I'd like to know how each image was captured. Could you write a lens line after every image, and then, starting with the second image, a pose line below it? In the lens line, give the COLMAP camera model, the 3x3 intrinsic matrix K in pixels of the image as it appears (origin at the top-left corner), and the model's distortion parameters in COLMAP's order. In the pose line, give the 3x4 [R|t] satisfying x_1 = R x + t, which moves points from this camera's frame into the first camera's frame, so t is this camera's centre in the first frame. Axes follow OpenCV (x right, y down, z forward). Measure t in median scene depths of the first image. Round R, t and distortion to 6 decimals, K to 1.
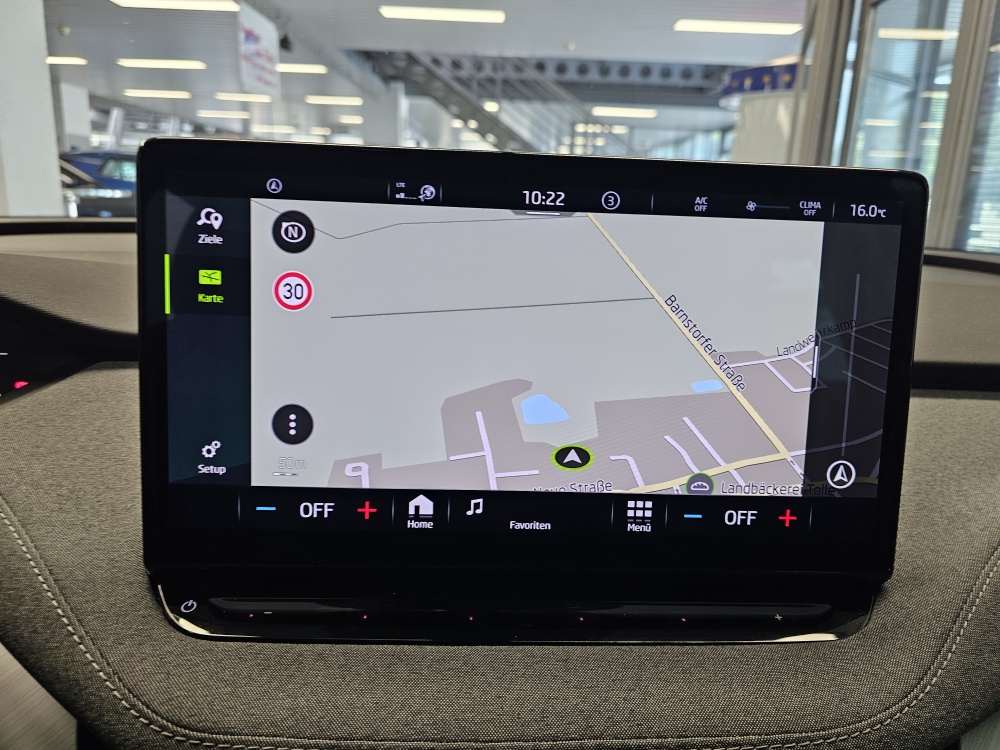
lens RADIAL K [[680.4, 0, 511.9], [0, 680.4, 379.1], [0, 0, 1]] dist [0.015113, -0.037322]
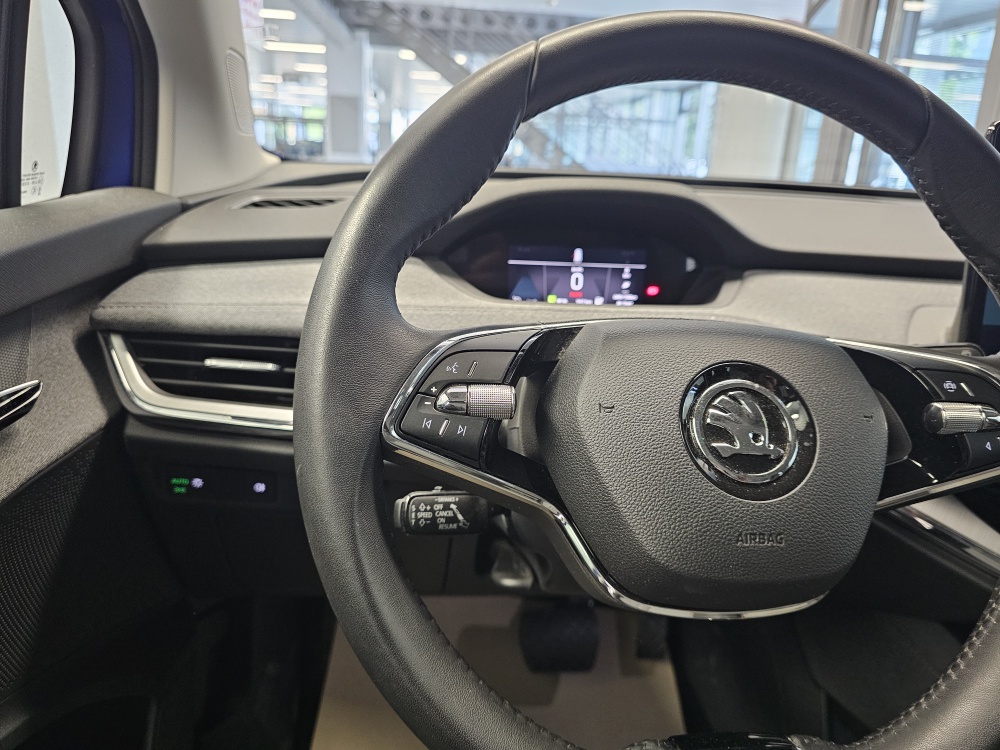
lens RADIAL K [[690.0, 0, 501.7], [0, 690.0, 358.0], [0, 0, 1]] dist [0.002666, -0.000948]
pose [[0.997084, -0.002919, 0.076262, -1.338691], [0.000697, 0.999575, 0.029150, 0.123293], [-0.076315, -0.029012, 0.996662, -0.429004]]
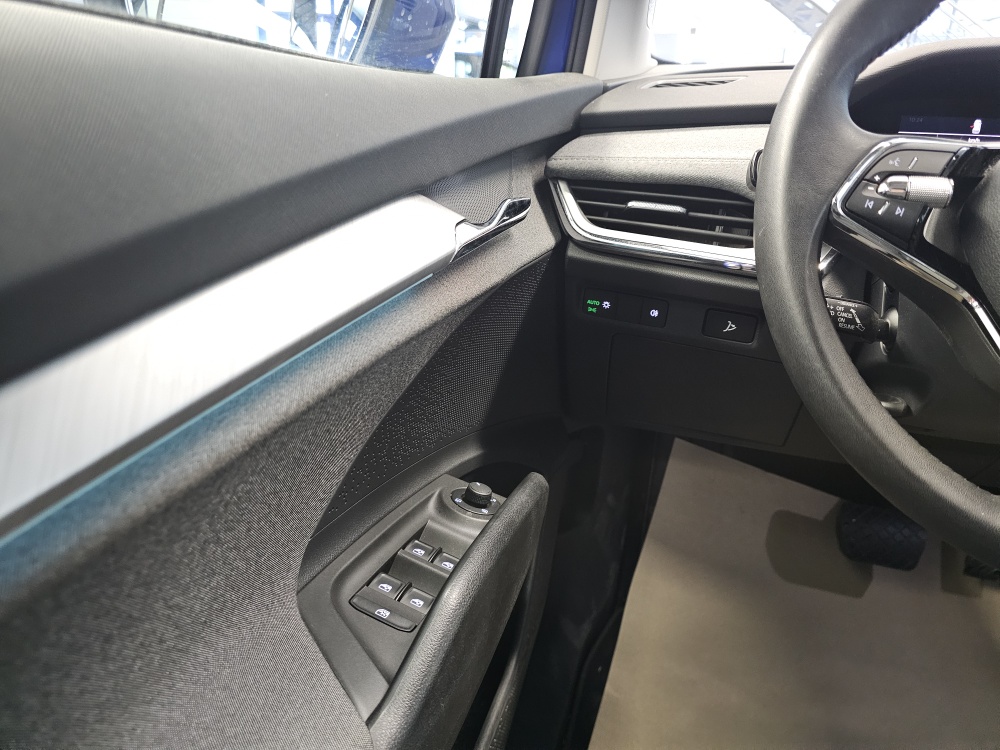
lens RADIAL K [[673.1, 0, 500.0], [0, 673.1, 375.0], [0, 0, 1]] dist [0.036469, -0.061537]
pose [[0.938923, 0.110797, -0.325802, -1.506179], [-0.065543, 0.986997, 0.146766, 0.341988], [0.337827, -0.116448, 0.933977, -0.714919]]
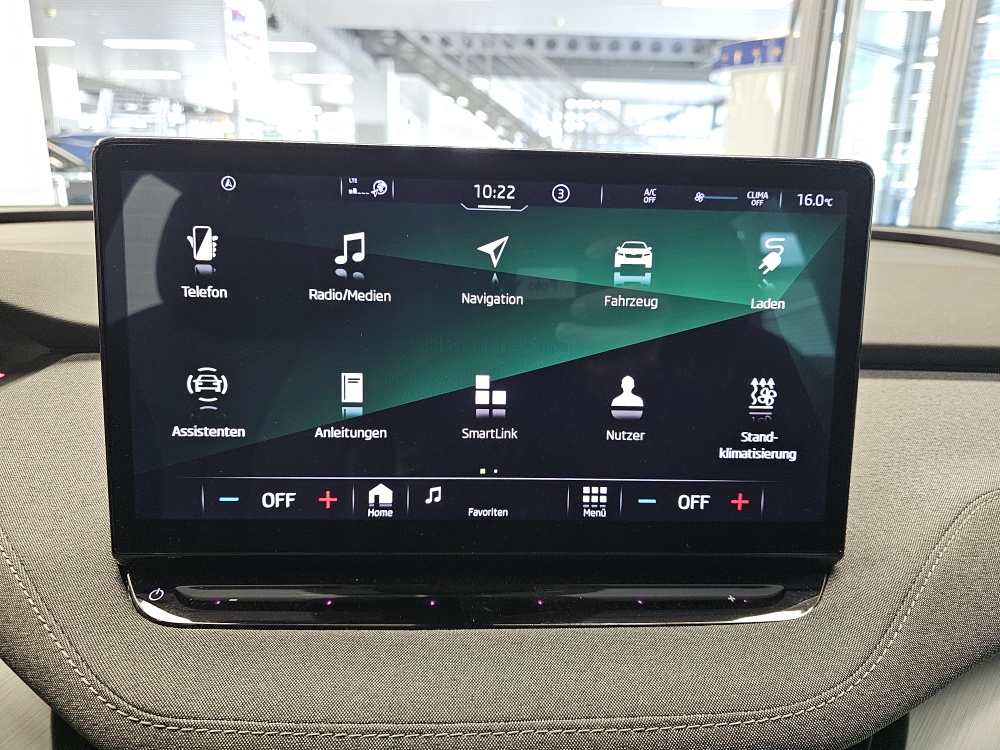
lens RADIAL K [[680.5, 0, 505.3], [0, 680.5, 366.9], [0, 0, 1]] dist [0.010968, -0.035088]
pose [[0.999921, -0.012472, -0.001761, 0.044776], [0.012497, 0.999807, 0.015136, -0.014622], [0.001571, -0.015157, 0.999884, -0.015804]]
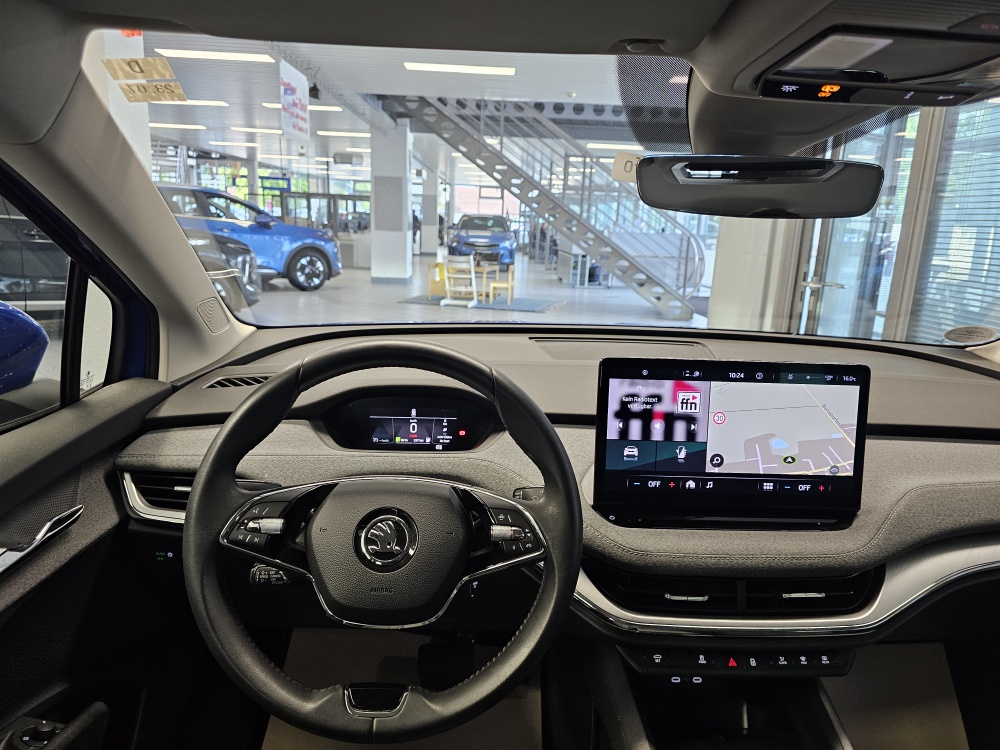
lens RADIAL K [[668.9, 0, 502.9], [0, 668.9, 371.0], [0, 0, 1]] dist [0.068143, -0.090635]
pose [[0.999942, 0.000652, 0.010728, -0.726814], [-0.000290, 0.999432, -0.033687, -0.140256], [-0.010744, 0.033682, 0.999375, -1.381193]]
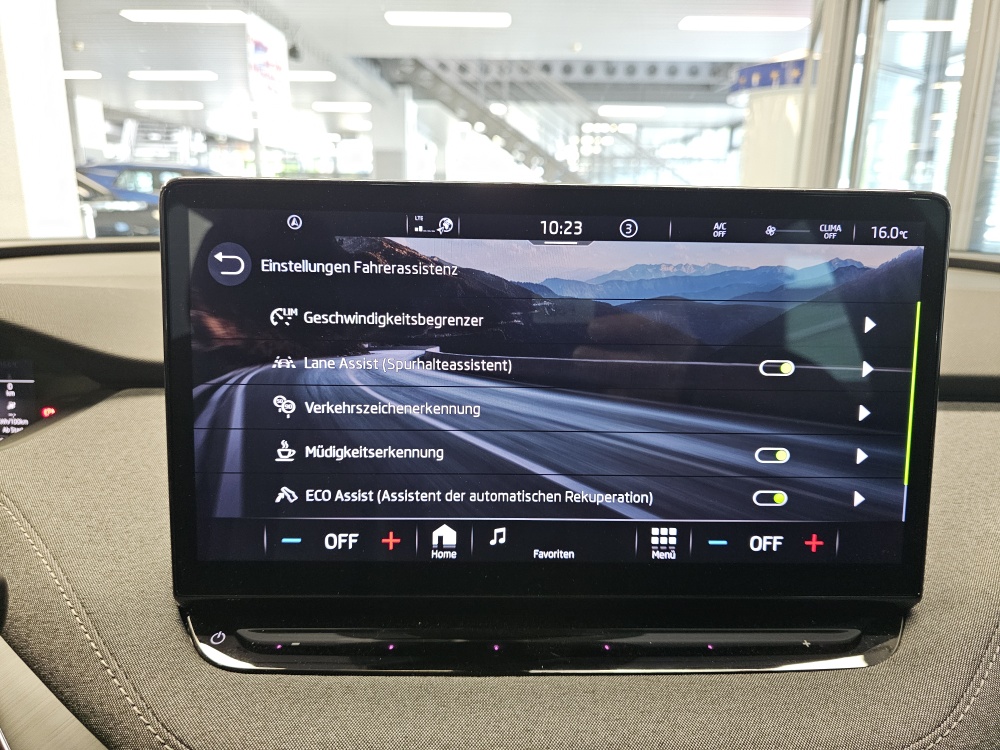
lens RADIAL K [[682.6, 0, 504.8], [0, 682.6, 373.2], [0, 0, 1]] dist [0.003167, -0.027305]
pose [[0.999483, -0.017635, -0.026900, -0.010618], [0.017380, 0.999802, -0.009673, -0.032414], [0.027065, 0.009200, 0.999591, -0.003517]]
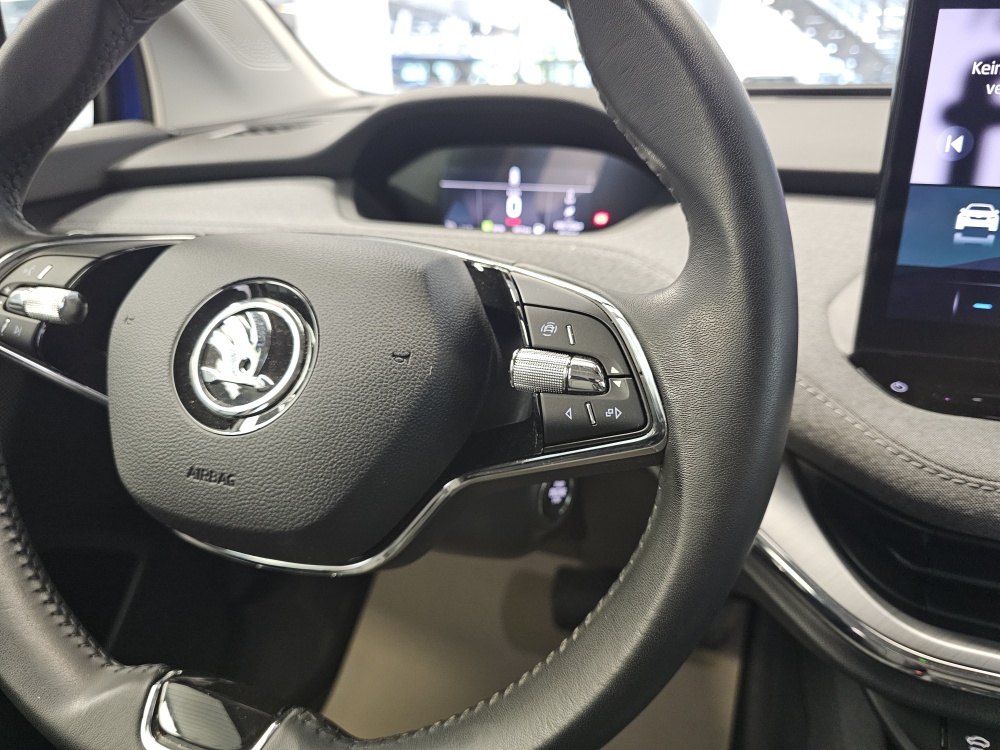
lens RADIAL K [[690.9, 0, 515.1], [0, 690.9, 376.3], [0, 0, 1]] dist [-0.004176, -0.005730]
pose [[0.938581, 0.091573, -0.332686, -0.523633], [-0.047064, 0.989106, 0.139479, 0.140311], [0.341834, -0.115255, 0.932666, -0.217981]]
